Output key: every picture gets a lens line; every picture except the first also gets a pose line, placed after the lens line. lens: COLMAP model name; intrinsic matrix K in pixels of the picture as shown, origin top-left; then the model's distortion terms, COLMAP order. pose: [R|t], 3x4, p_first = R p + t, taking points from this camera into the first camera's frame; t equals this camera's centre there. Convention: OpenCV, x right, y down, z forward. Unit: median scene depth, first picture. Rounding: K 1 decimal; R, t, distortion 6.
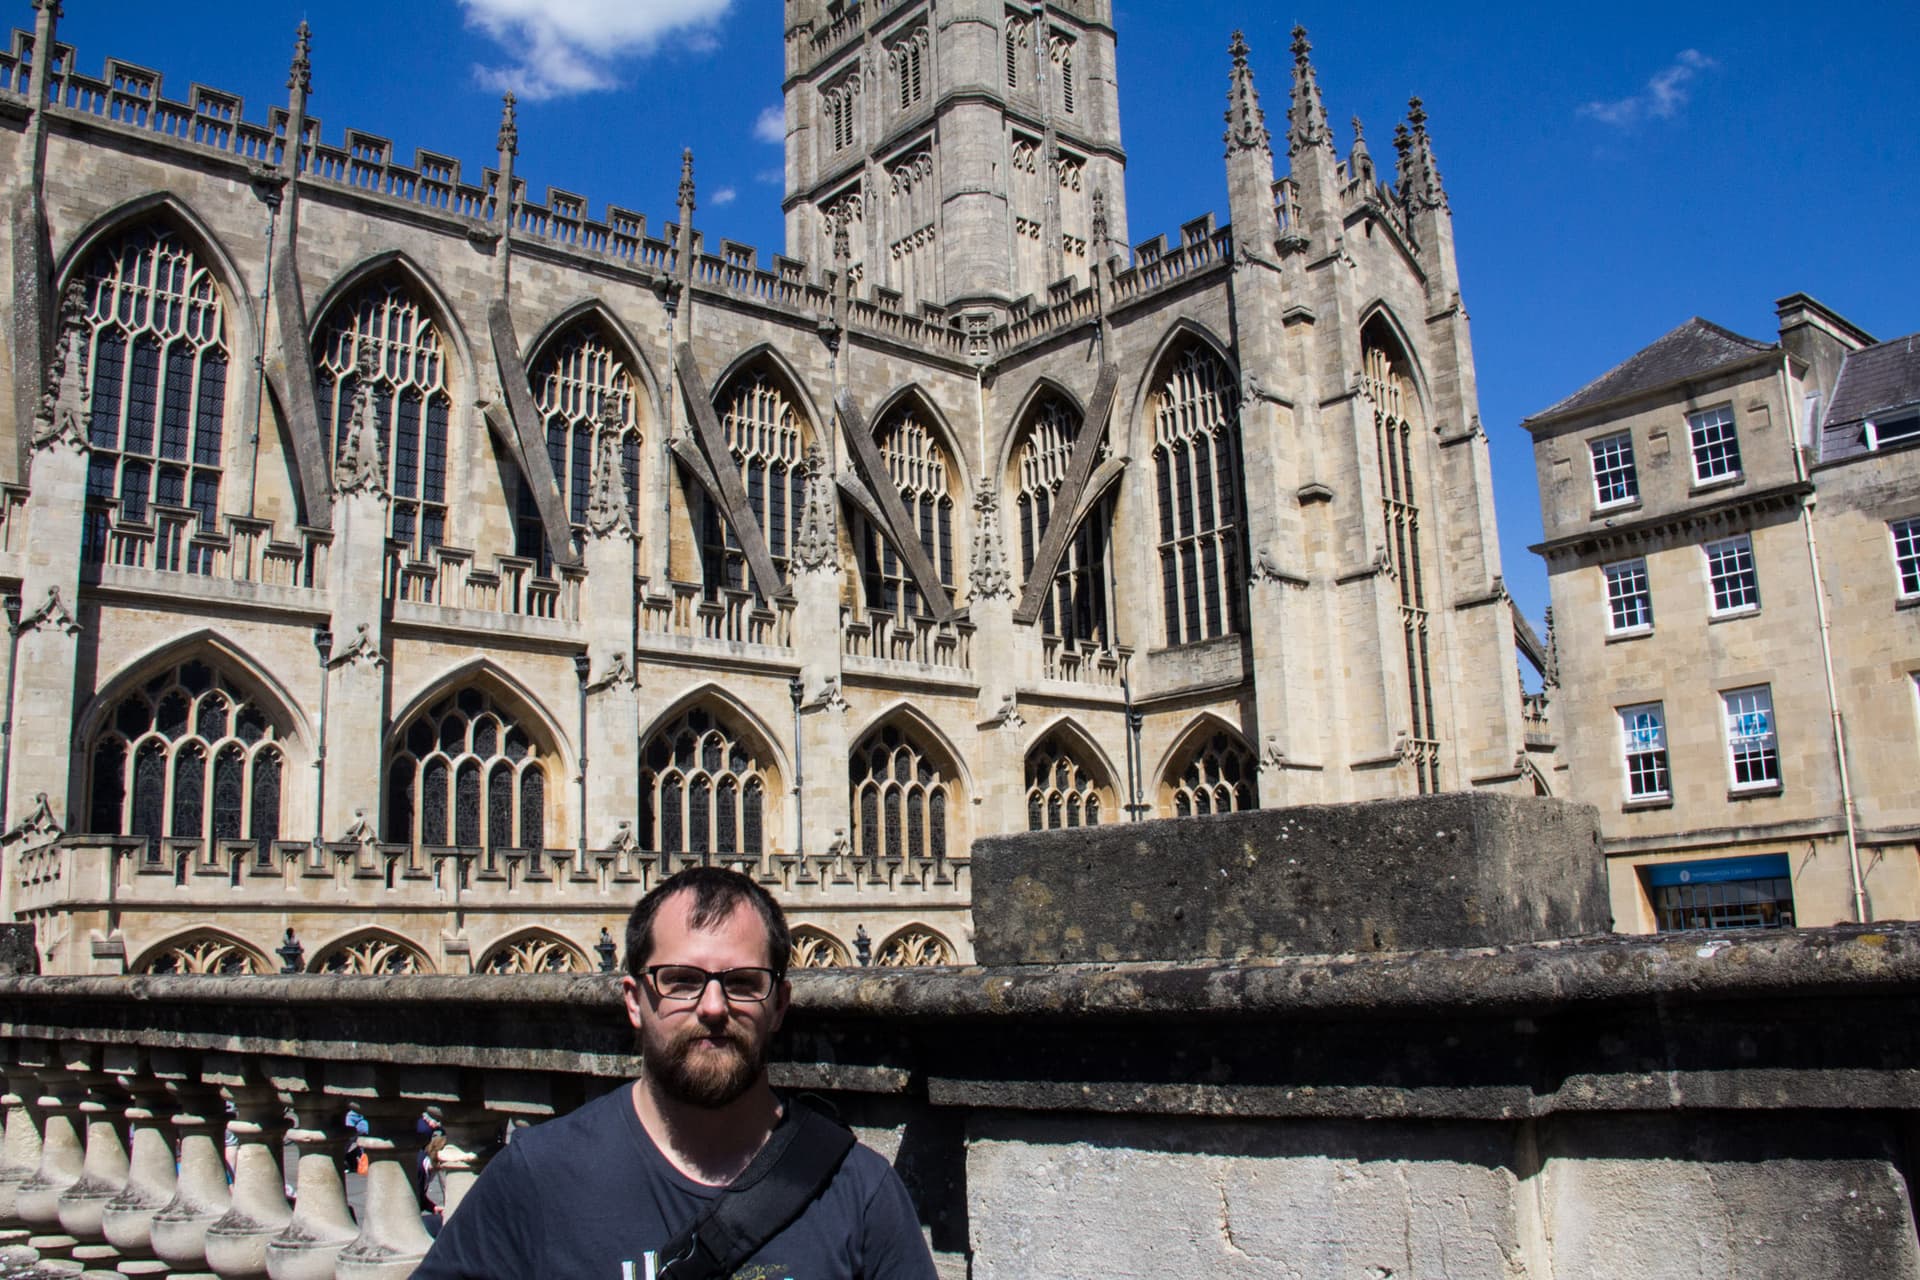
lens RADIAL K [[1622.7, 0, 979.2], [0, 1622.7, 637.5], [0, 0, 1]] dist [-0.191227, 0.147208]
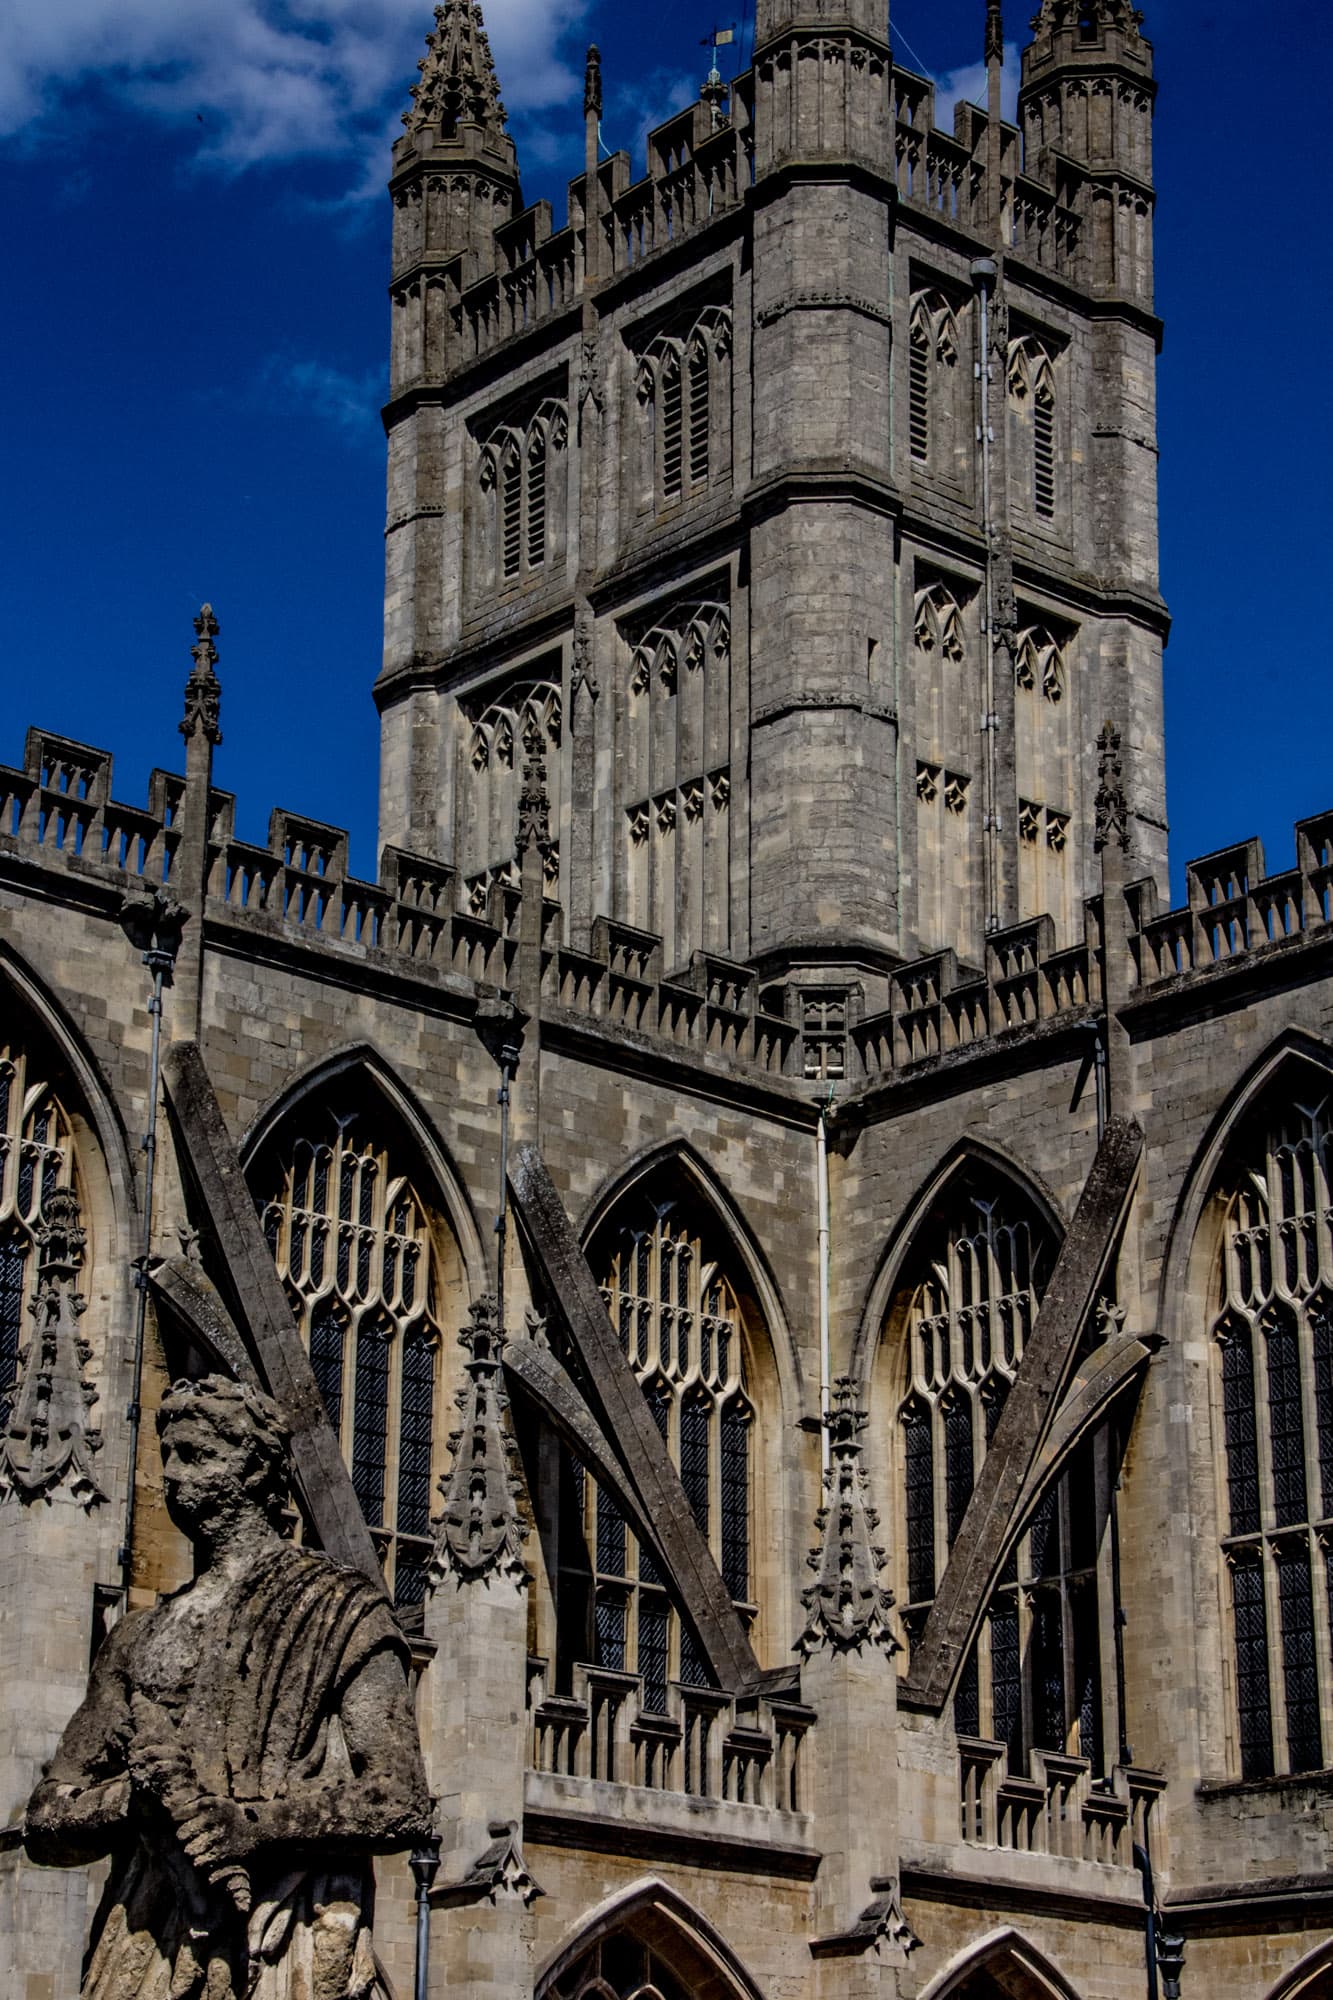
lens RADIAL K [[4156.4, 0, 663.1], [0, 4156.4, 1079.5], [0, 0, 1]] dist [0.373771, 0.161860]
pose [[0.999010, 0.041739, -0.015396, -0.029615], [-0.043428, 0.990039, -0.133931, -0.020610], [0.009652, 0.134467, 0.990871, -0.154918]]
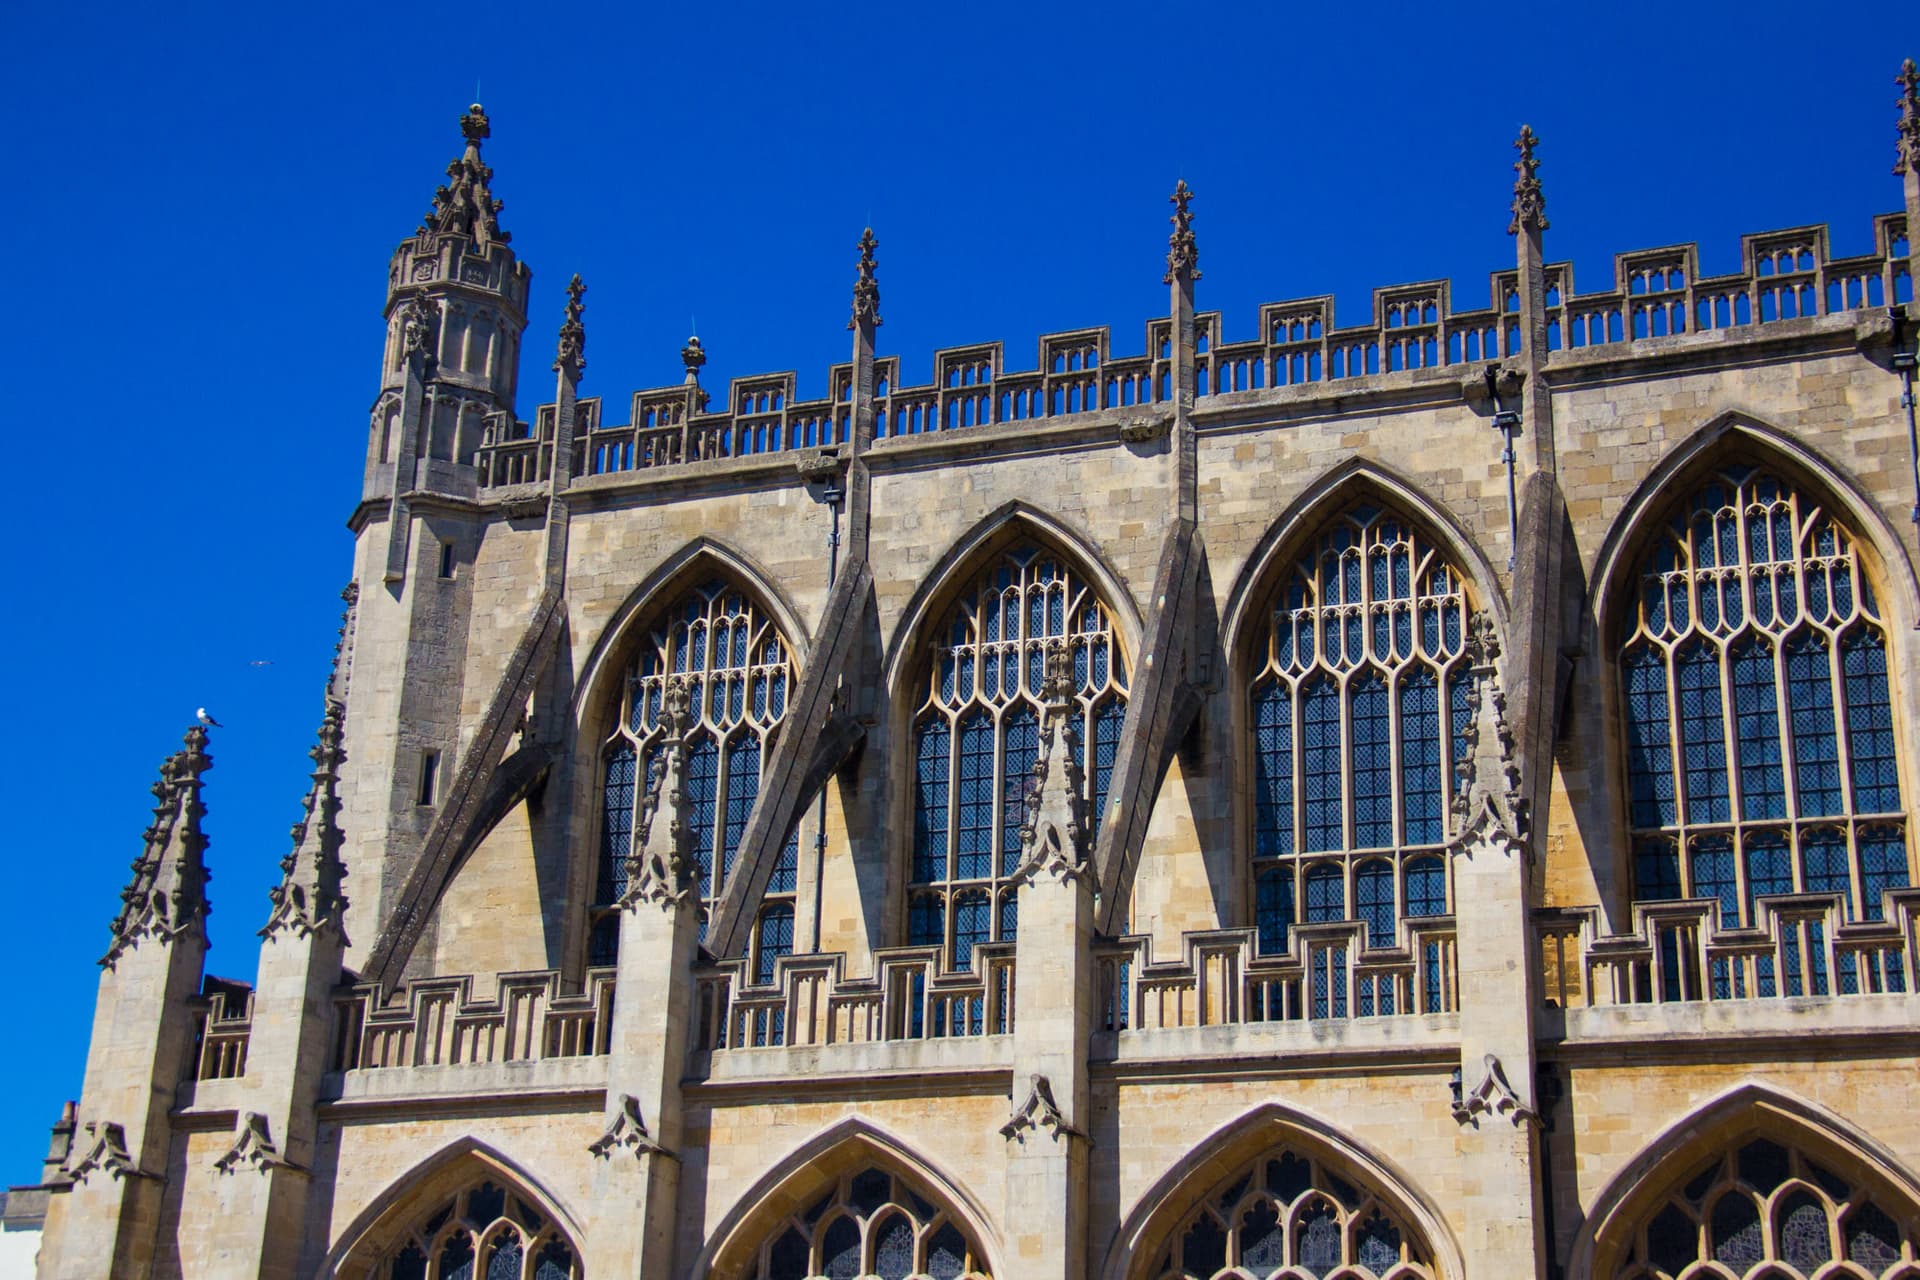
lens RADIAL K [[2566.1, 0, 961.8], [0, 2566.1, 815.4], [0, 0, 1]] dist [0.095218, 0.010877]
pose [[0.500928, -0.218987, -0.837327, 0.404463], [0.129599, 0.975532, -0.177599, 0.056437], [0.855731, -0.019553, 0.517052, 0.356638]]
